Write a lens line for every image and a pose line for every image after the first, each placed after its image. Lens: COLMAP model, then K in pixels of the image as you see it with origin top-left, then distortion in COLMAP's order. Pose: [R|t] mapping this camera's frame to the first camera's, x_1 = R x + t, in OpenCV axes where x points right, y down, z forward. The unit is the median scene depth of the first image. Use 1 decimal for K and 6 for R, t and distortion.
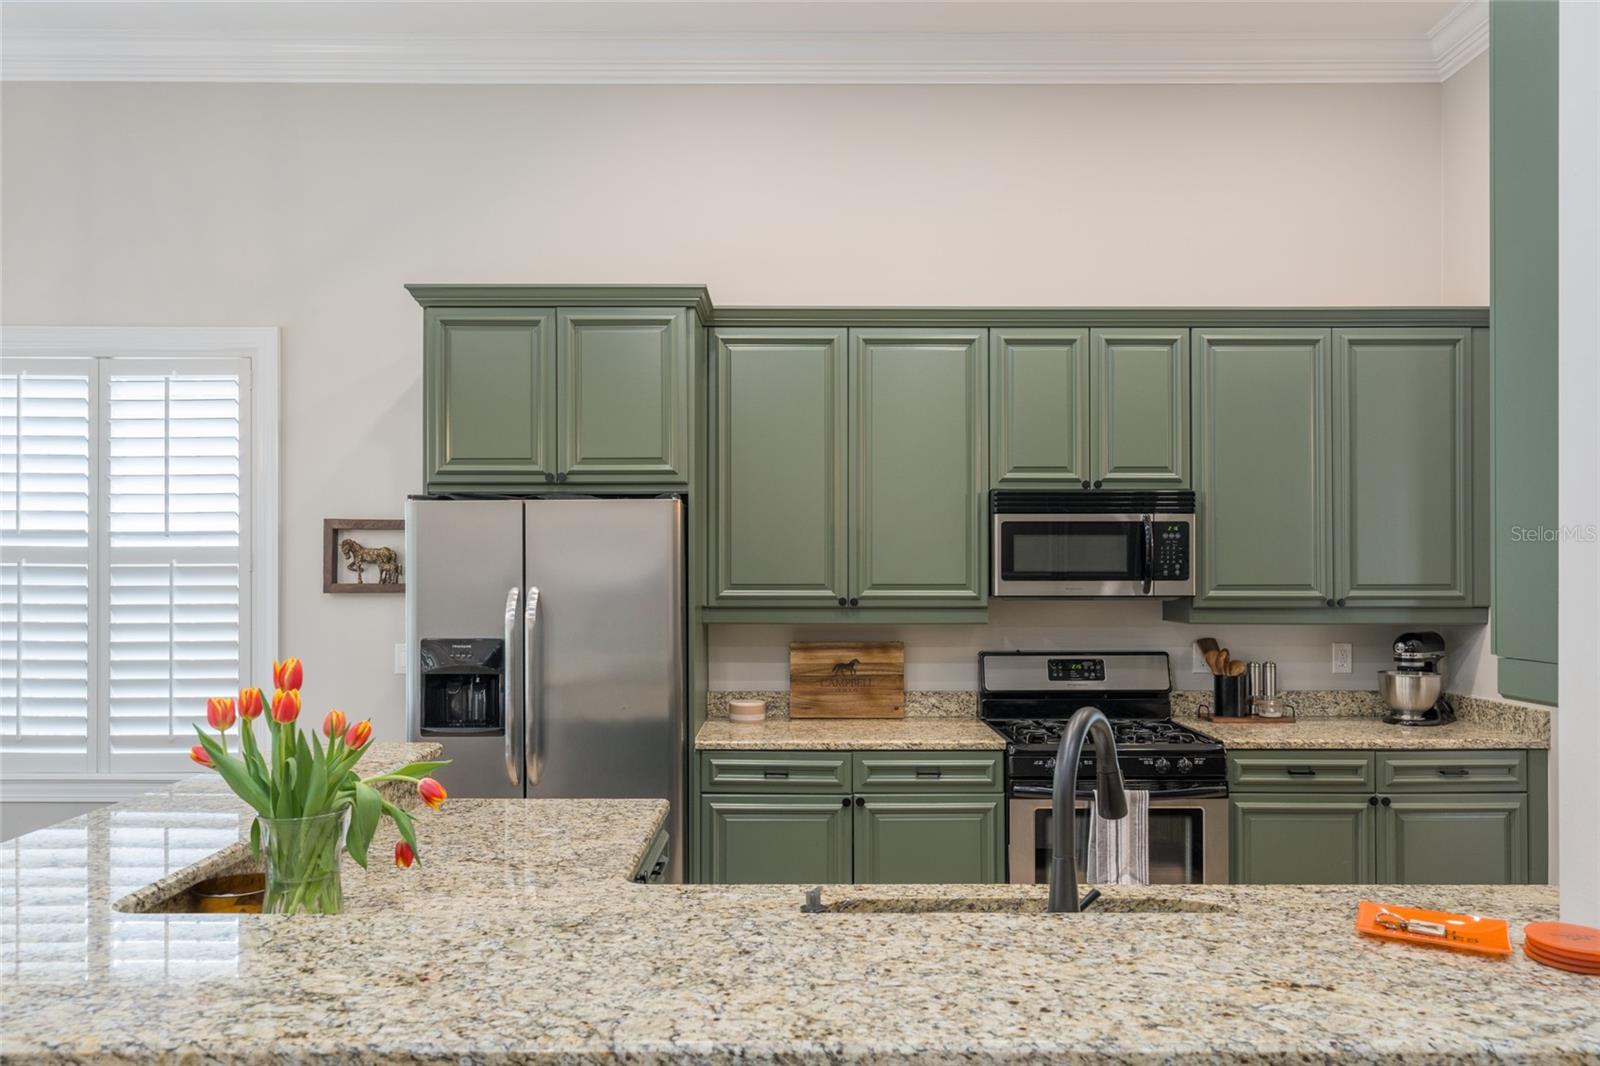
lens RADIAL K [[1074.3, 0, 802.0], [0, 1074.3, 564.1], [0, 0, 1]] dist [0.004938, 0.000043]
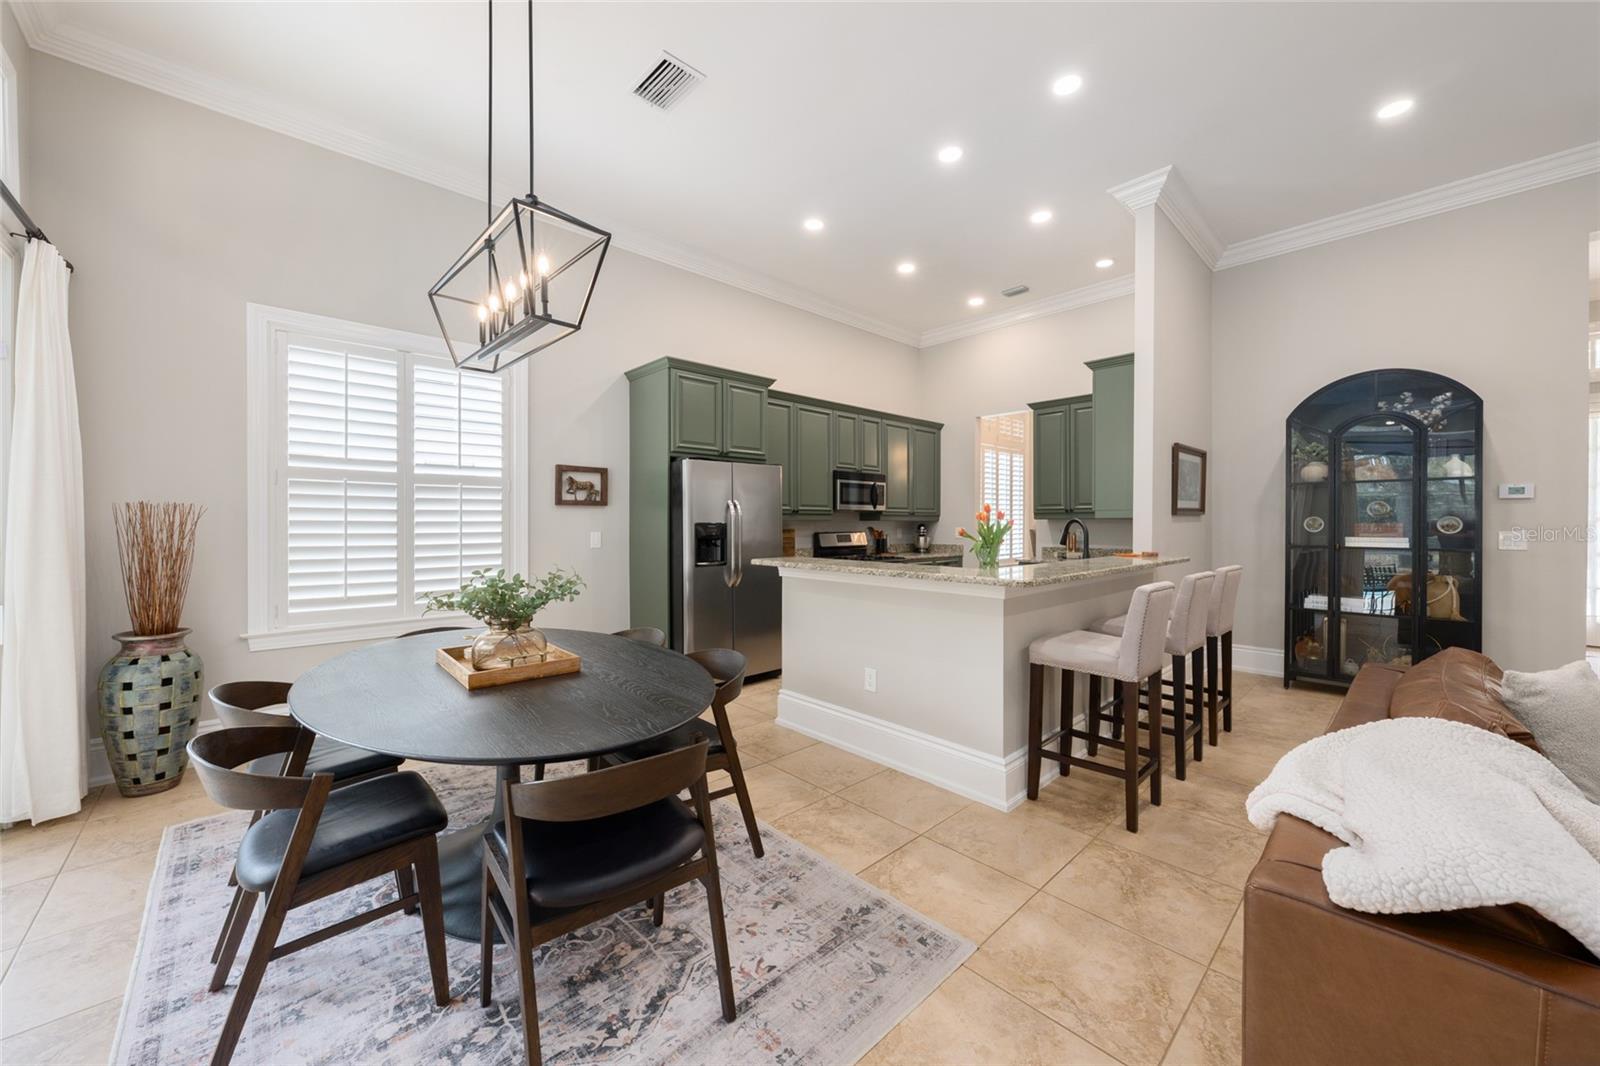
lens RADIAL K [[590.4, 0, 807.0], [0, 590.4, 526.2], [0, 0, 1]] dist [-0.001364, 0.000078]
pose [[0.728162, -0.004555, 0.685390, -0.830049], [-0.002302, 0.999956, 0.009090, 0.053680], [-0.685401, -0.008197, 0.728119, -0.023612]]
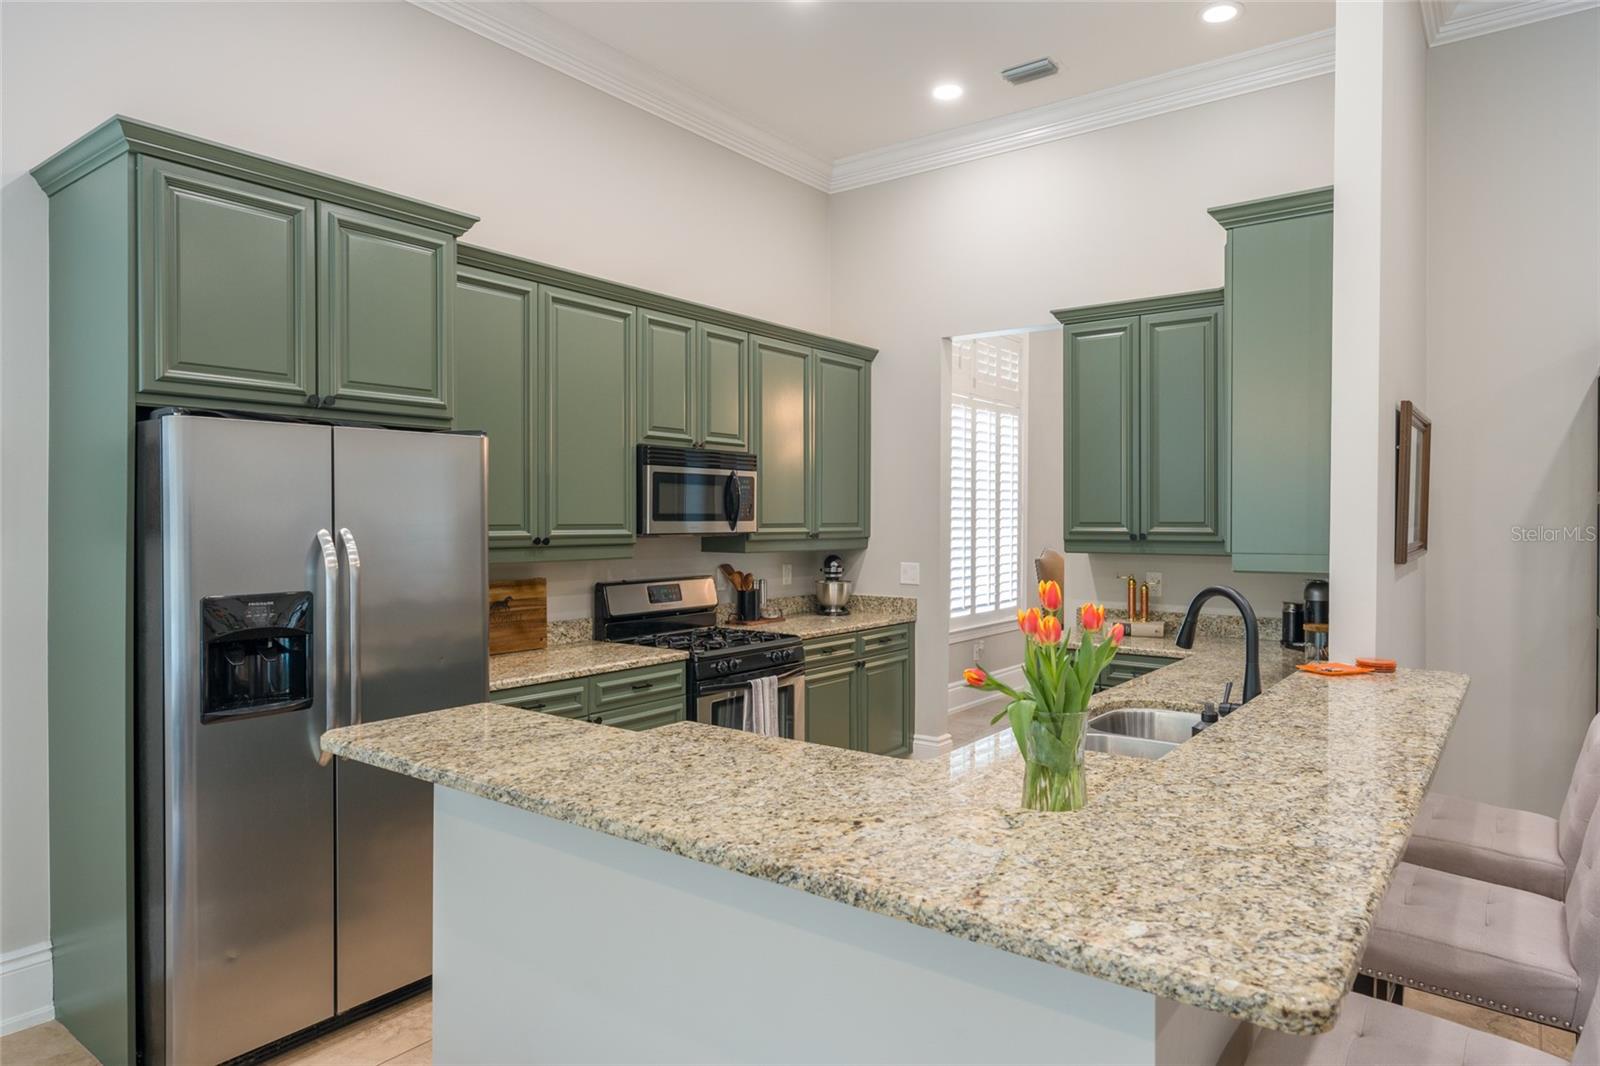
lens RADIAL K [[965.1, 0, 800.3], [0, 965.1, 525.3], [0, 0, 1]] dist [0.003458, 0.000167]
pose [[0.608001, -0.005168, 0.793919, -0.525889], [-0.008008, 0.999888, 0.012642, 0.004775], [-0.793896, -0.014044, 0.607892, 0.201841]]
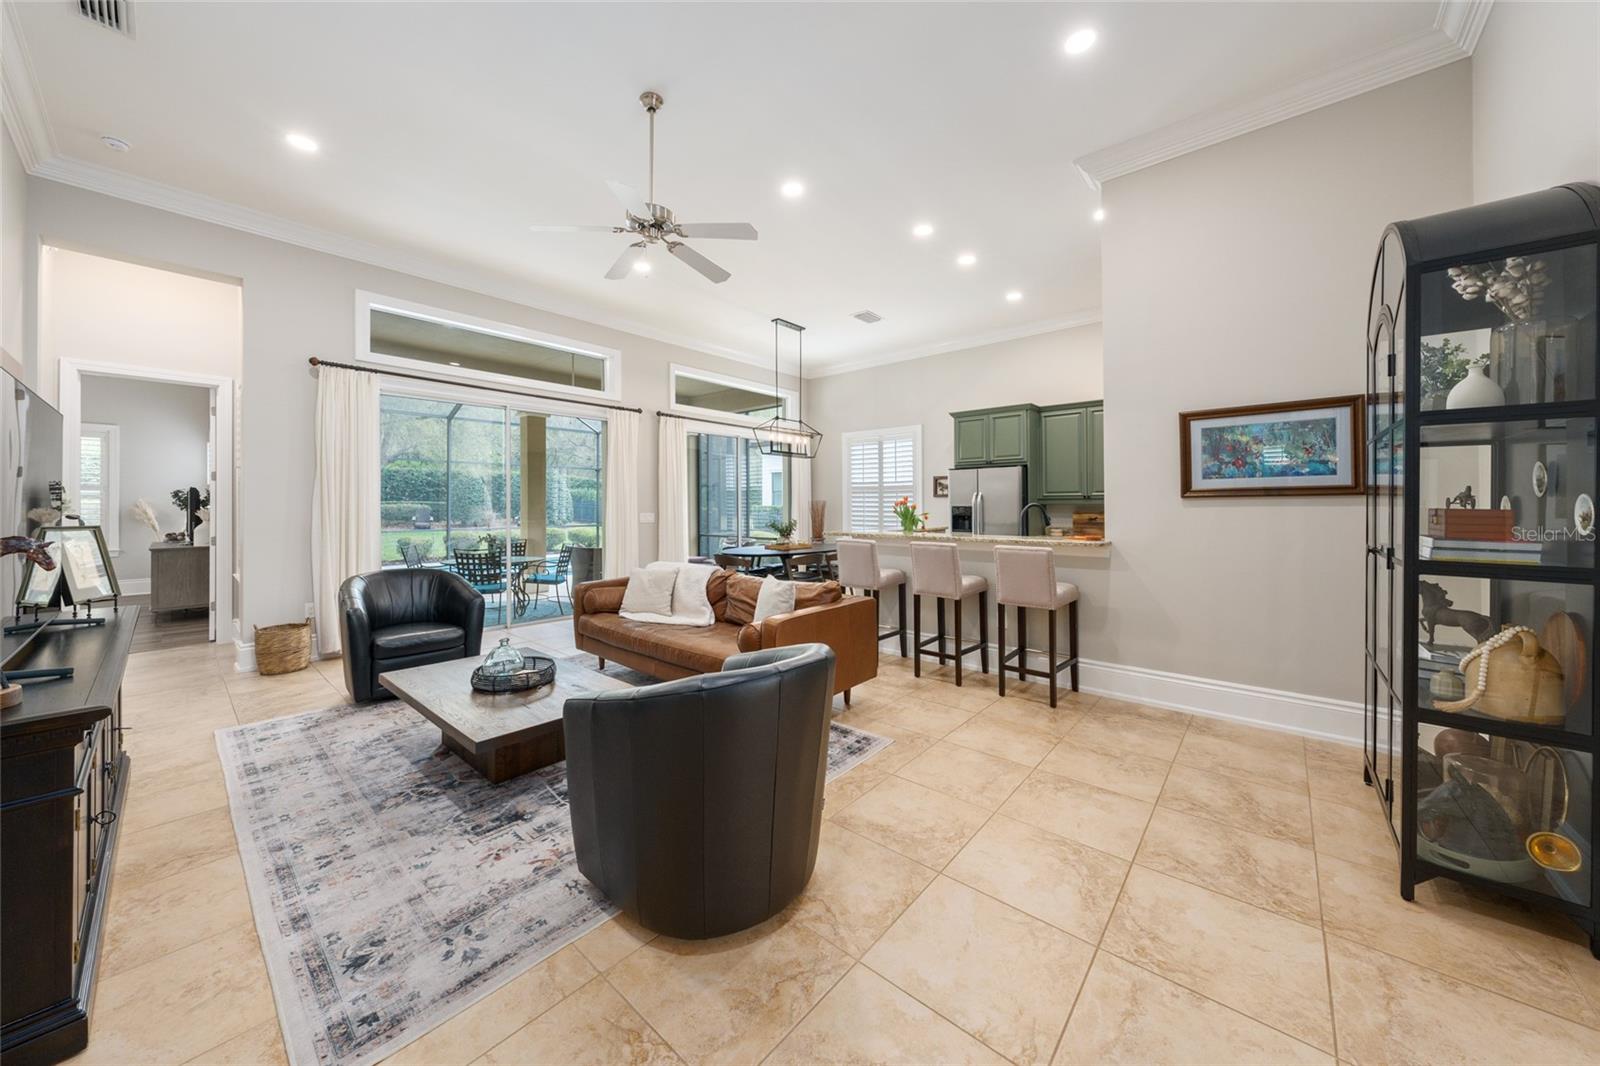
lens RADIAL K [[544.9, 0, 801.3], [0, 544.9, 509.6], [0, 0, 1]] dist [0.001855, -0.000129]
pose [[0.752963, 0.002157, -0.658059, 0.426362], [0.005885, 0.999933, 0.010011, 0.048170], [0.658036, -0.011411, 0.752900, -0.671619]]
